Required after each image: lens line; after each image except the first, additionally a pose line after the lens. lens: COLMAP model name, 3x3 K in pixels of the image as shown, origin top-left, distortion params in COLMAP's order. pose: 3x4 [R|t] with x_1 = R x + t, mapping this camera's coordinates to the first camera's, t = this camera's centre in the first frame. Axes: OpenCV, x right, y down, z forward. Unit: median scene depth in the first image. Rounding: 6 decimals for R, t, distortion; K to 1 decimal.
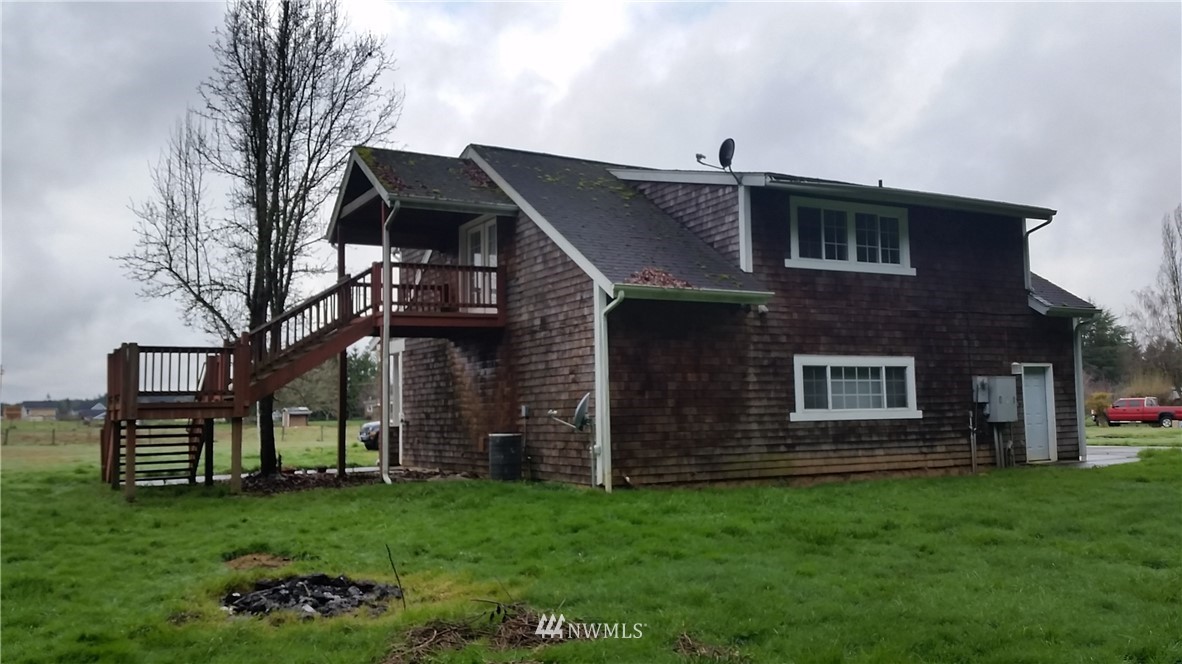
lens RADIAL K [[981.8, 0, 588.3], [0, 981.8, 328.8], [0, 0, 1]] dist [0.092793, -0.170344]
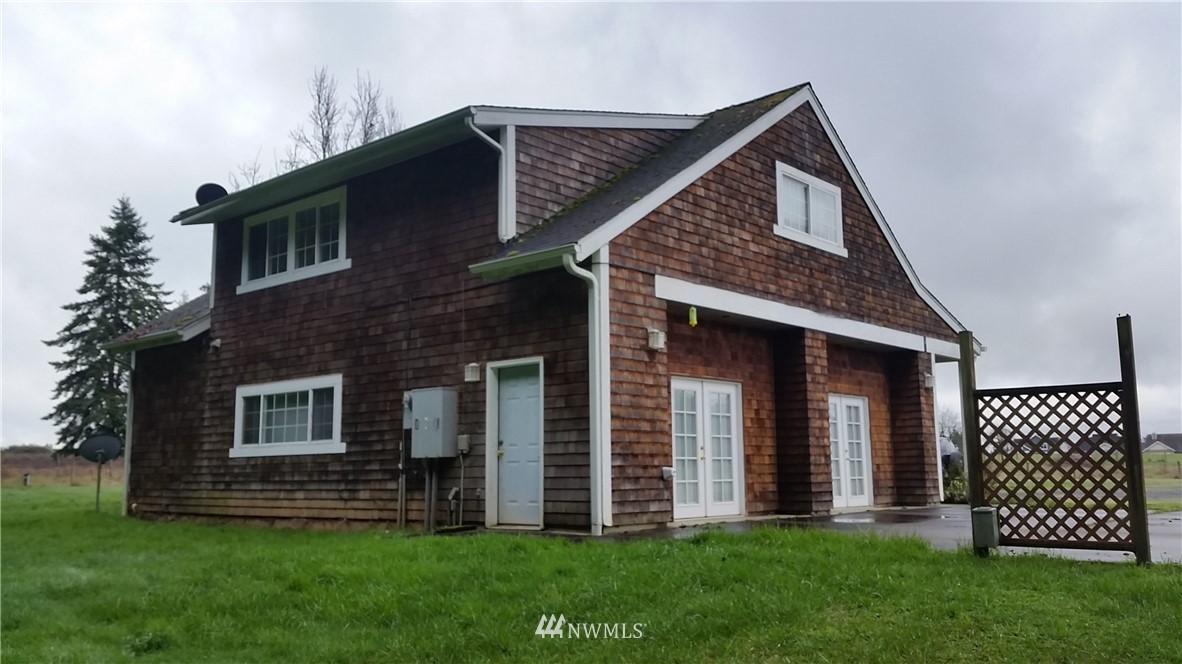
lens RADIAL K [[981.8, 0, 587.9], [0, 981.8, 332.7], [0, 0, 1]] dist [0.092793, -0.170344]
pose [[0.332017, -0.120579, -0.935535, 1.158446], [0.078246, 0.991899, -0.100074, 0.092206], [0.940023, -0.039976, 0.338762, 0.954353]]
